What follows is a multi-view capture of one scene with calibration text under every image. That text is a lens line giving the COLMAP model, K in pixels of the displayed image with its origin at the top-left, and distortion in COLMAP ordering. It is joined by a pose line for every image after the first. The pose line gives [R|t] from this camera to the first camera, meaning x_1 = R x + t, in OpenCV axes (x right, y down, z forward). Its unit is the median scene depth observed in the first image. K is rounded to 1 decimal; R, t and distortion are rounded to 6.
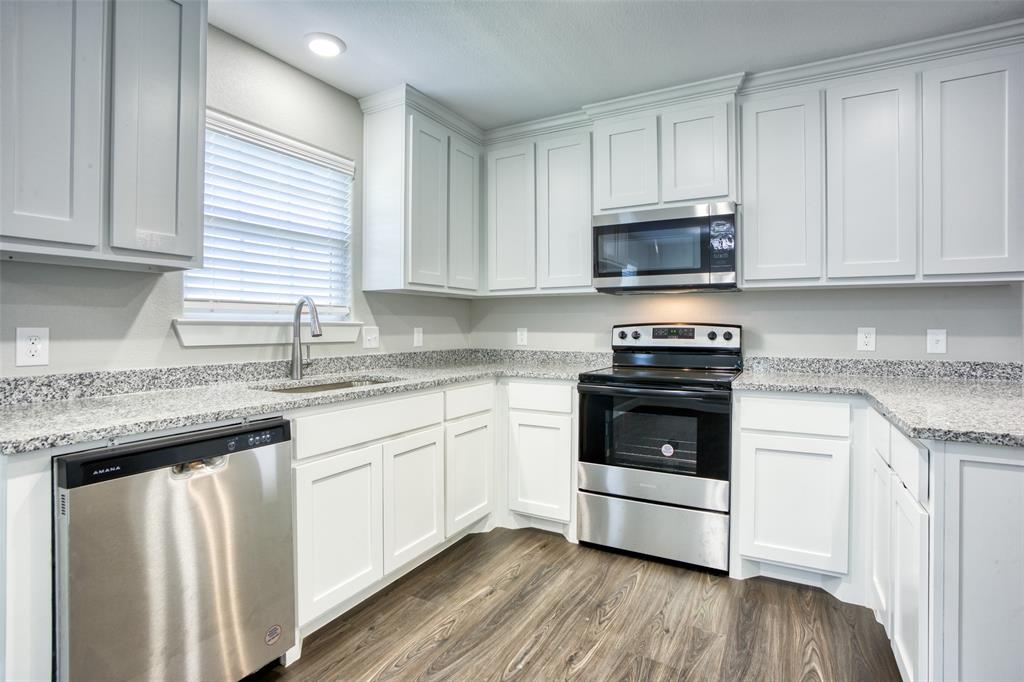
lens RADIAL K [[502.5, 0, 530.8], [0, 502.5, 327.7], [0, 0, 1]] dist [-0.038323, 0.008989]
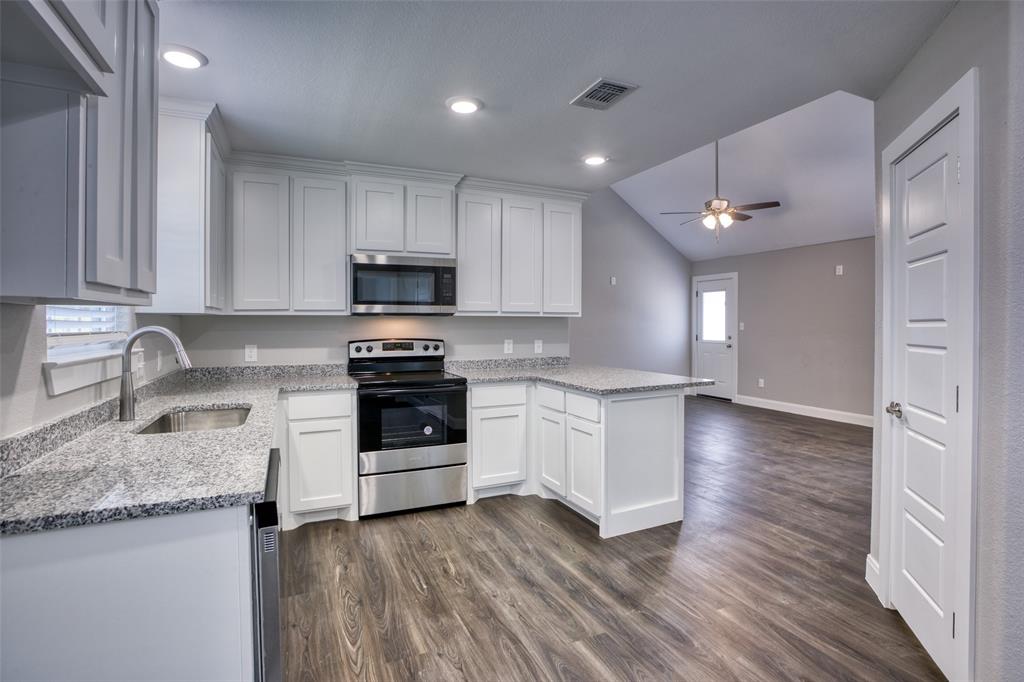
lens RADIAL K [[502.5, 0, 517.3], [0, 502.5, 328.7], [0, 0, 1]] dist [-0.038323, 0.008989]
pose [[0.602127, -0.011759, 0.798314, -0.676768], [0.001567, 0.999907, 0.013547, -0.061777], [-0.798399, -0.006906, 0.602089, -0.060549]]
